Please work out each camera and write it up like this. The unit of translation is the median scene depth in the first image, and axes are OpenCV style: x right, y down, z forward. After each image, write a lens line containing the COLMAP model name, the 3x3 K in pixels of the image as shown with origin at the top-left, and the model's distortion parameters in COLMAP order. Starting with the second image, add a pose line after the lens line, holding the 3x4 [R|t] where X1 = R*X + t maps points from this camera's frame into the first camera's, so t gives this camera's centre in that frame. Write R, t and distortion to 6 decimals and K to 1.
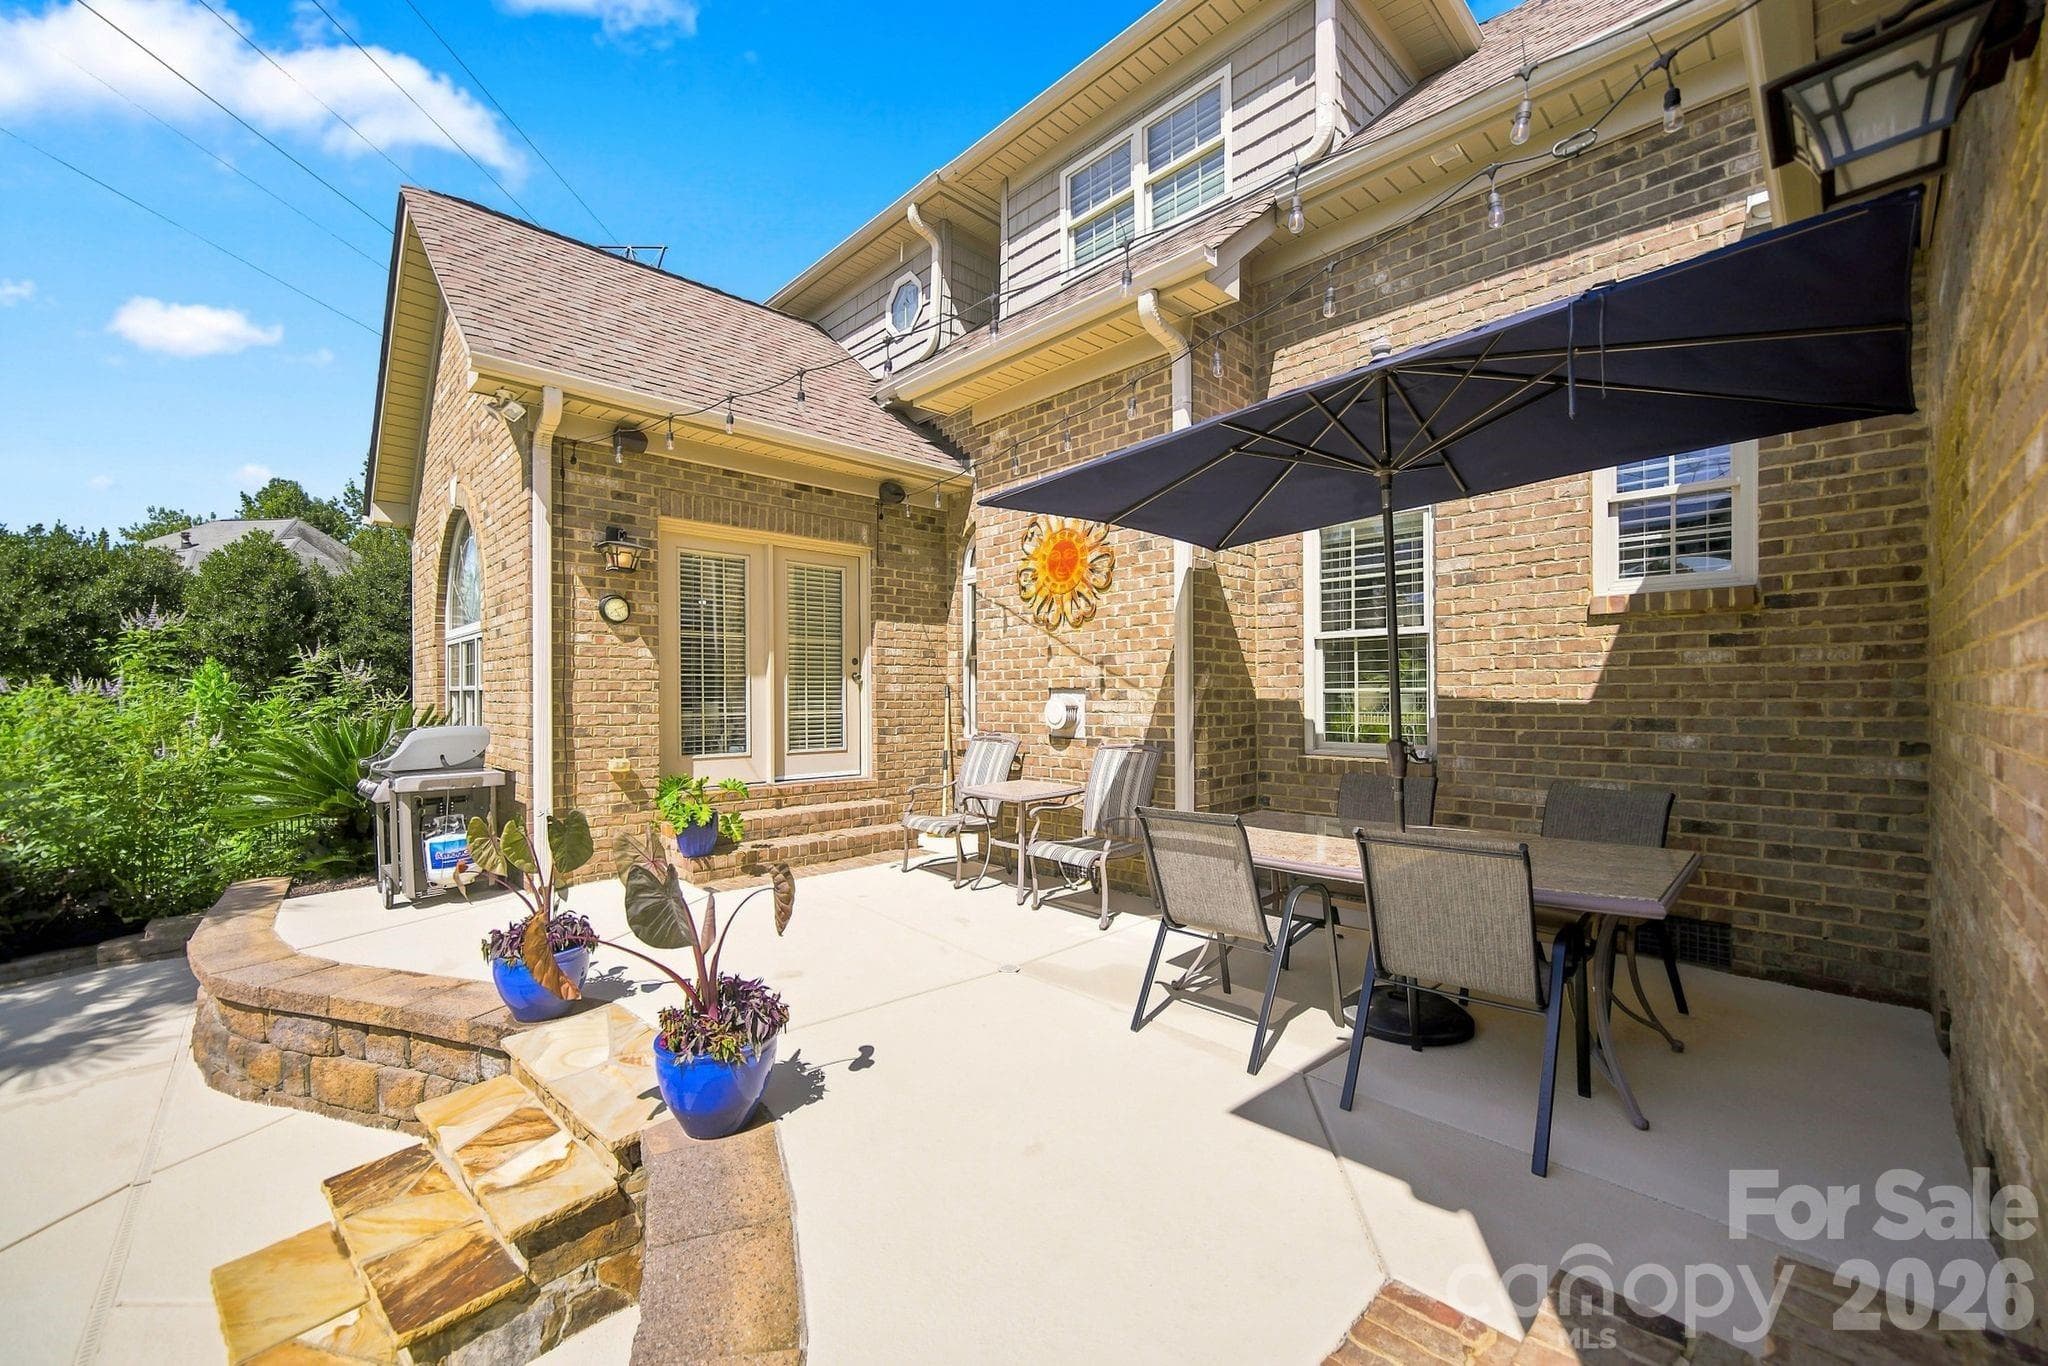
lens RADIAL K [[810.8, 0, 1016.3], [0, 810.8, 698.2], [0, 0, 1]] dist [-0.013010, 0.000071]
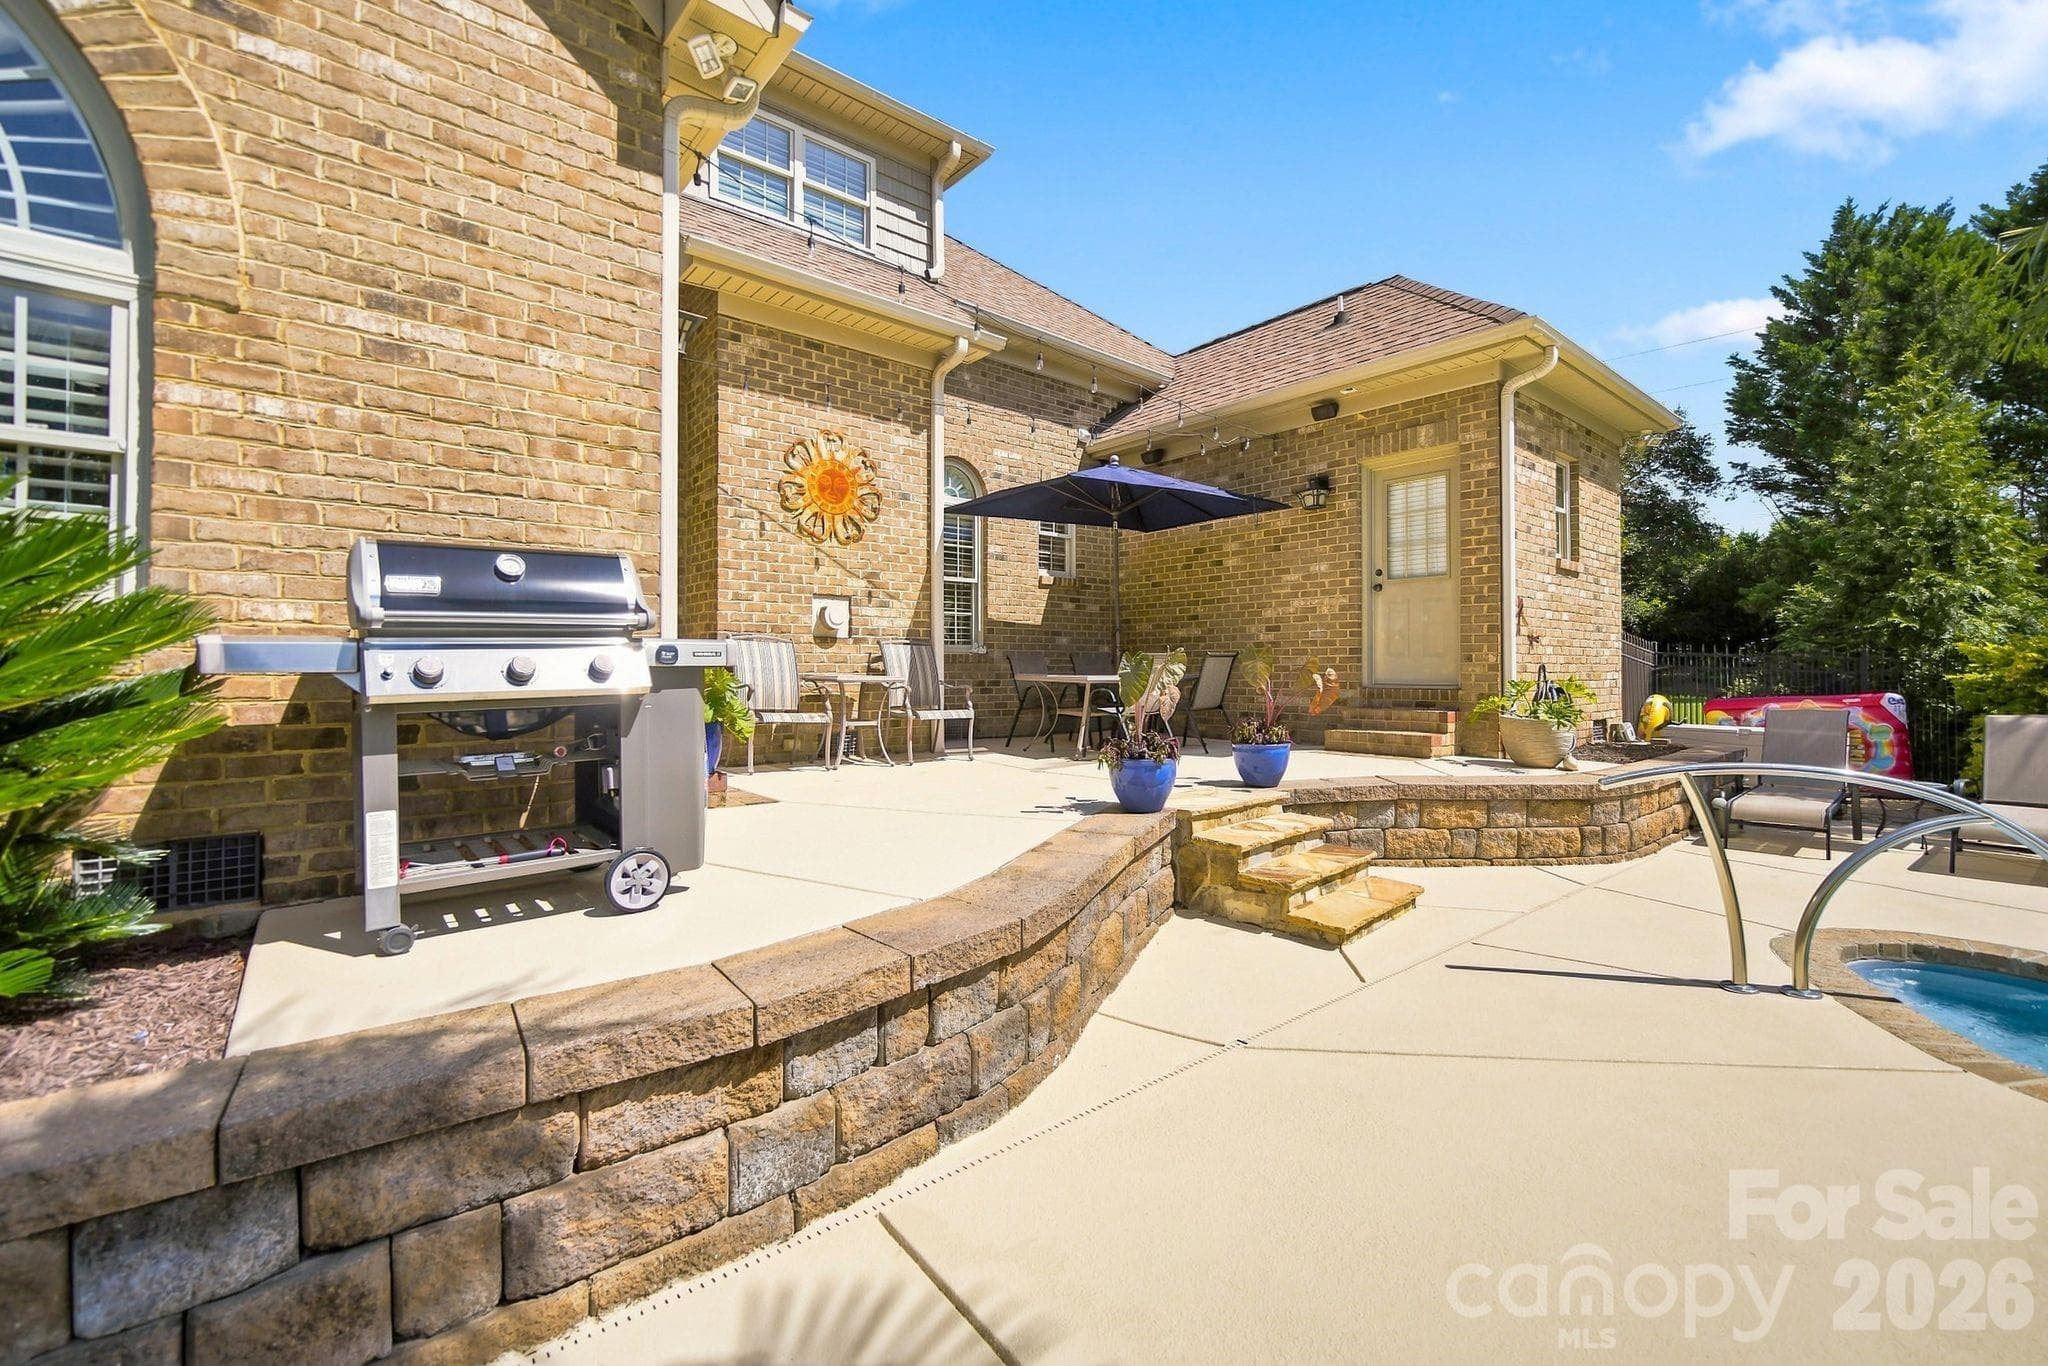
lens RADIAL K [[835.8, 0, 1005.2], [0, 835.8, 664.3], [0, 0, 1]] dist [-0.011575, 0.000060]
pose [[0.068227, 0.010439, 0.997615, -1.112110], [0.002215, 0.999941, -0.010615, 0.099966], [-0.997667, 0.002934, 0.068199, 0.655728]]
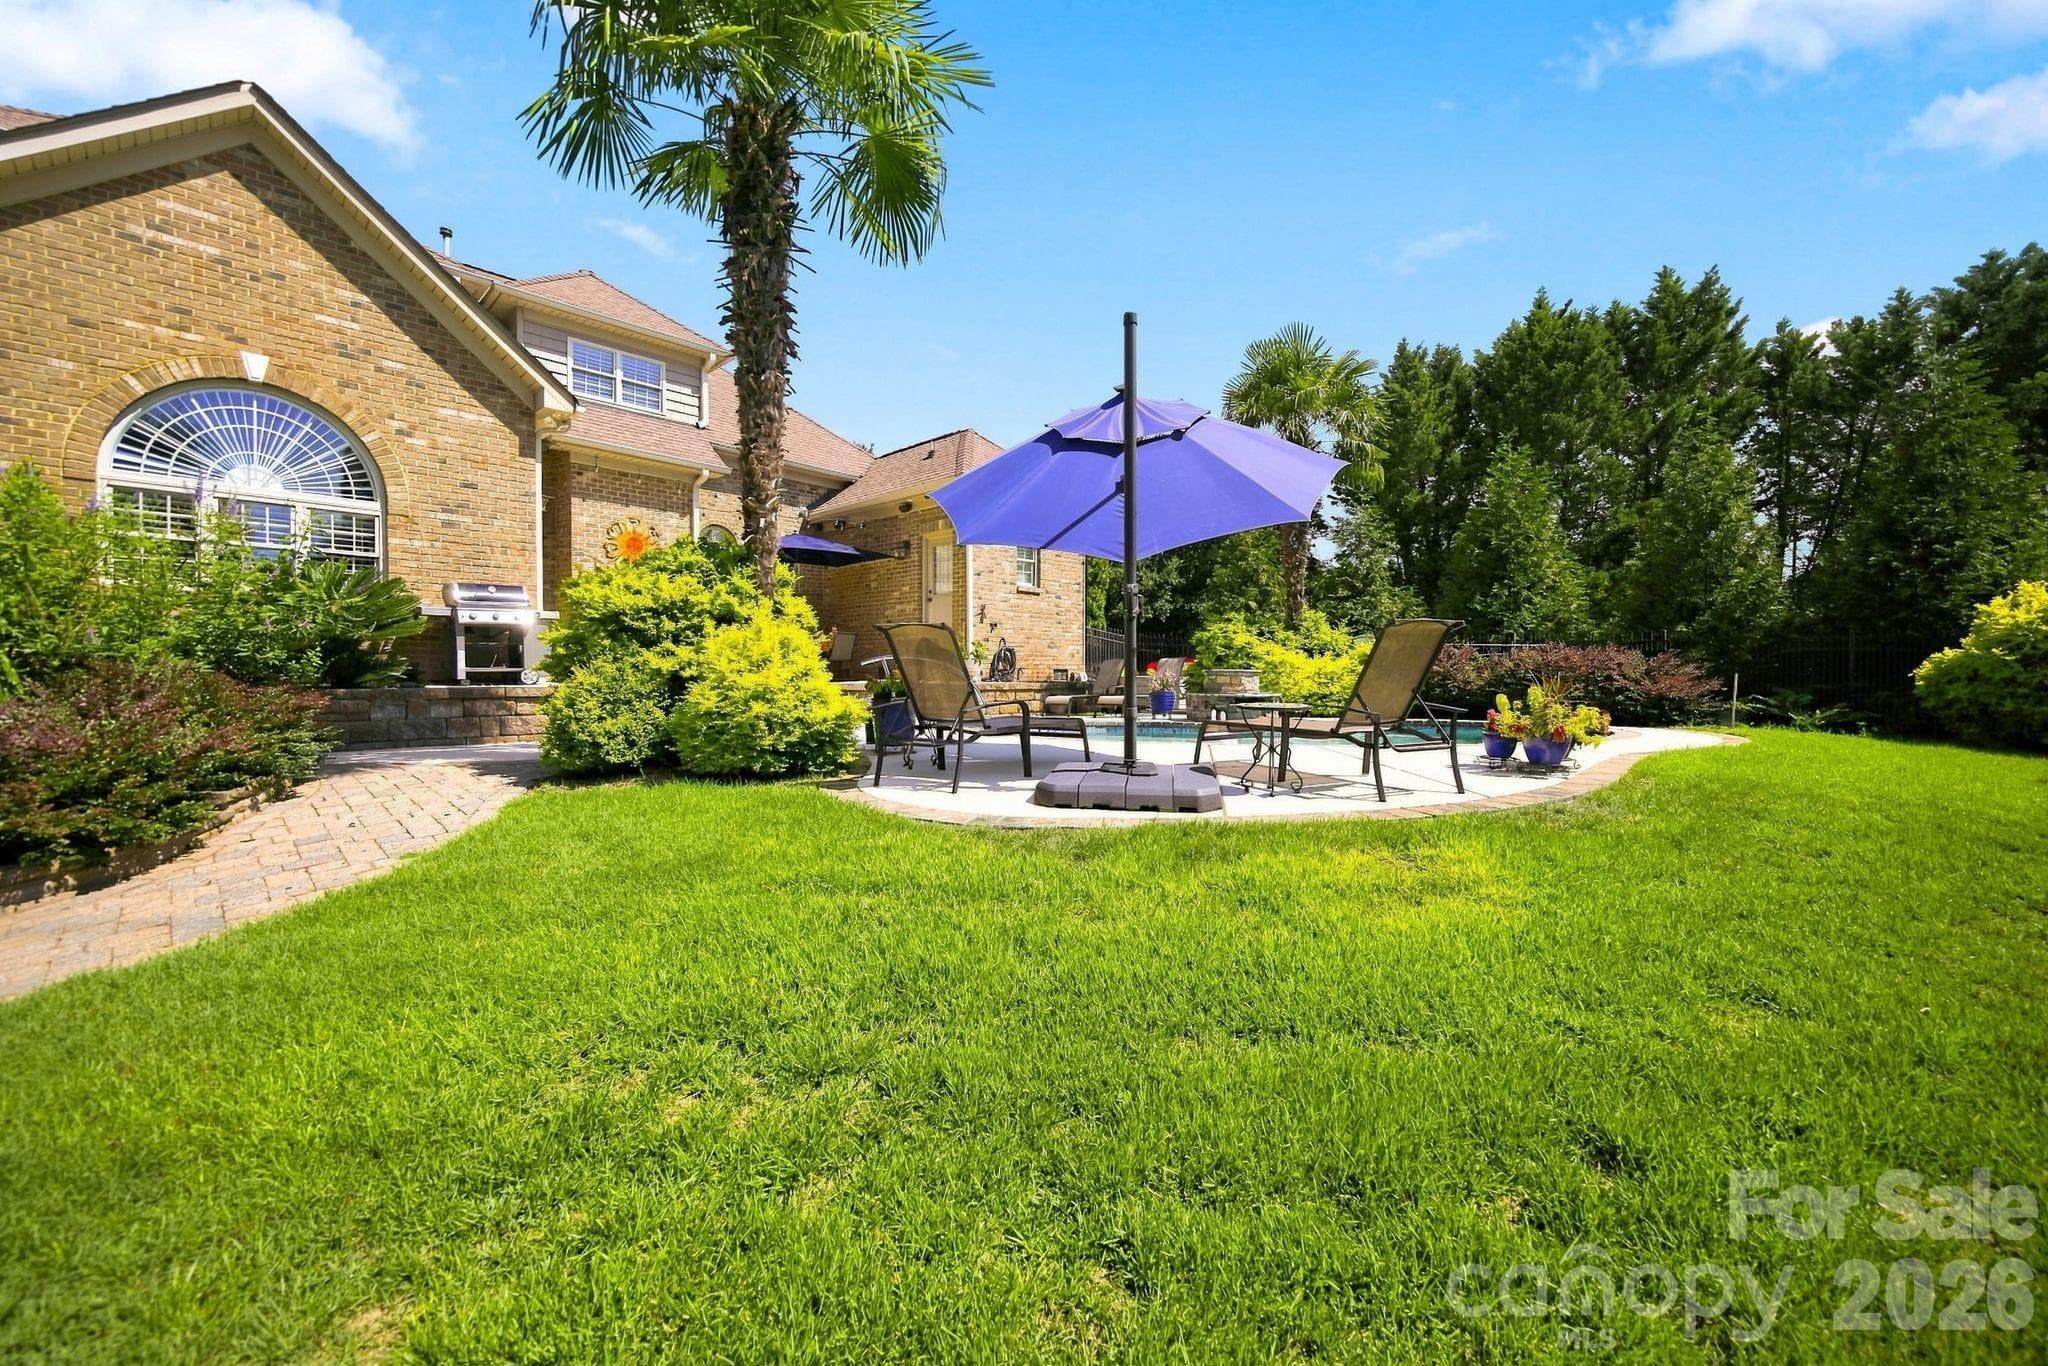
lens RADIAL K [[810.8, 0, 1016.3], [0, 810.8, 698.2], [0, 0, 1]] dist [-0.013010, 0.000071]
pose [[-0.048876, -0.019353, 0.998617, -2.294050], [0.002097, 0.999808, 0.019479, 0.224051], [-0.998803, 0.003046, -0.048826, 0.012550]]
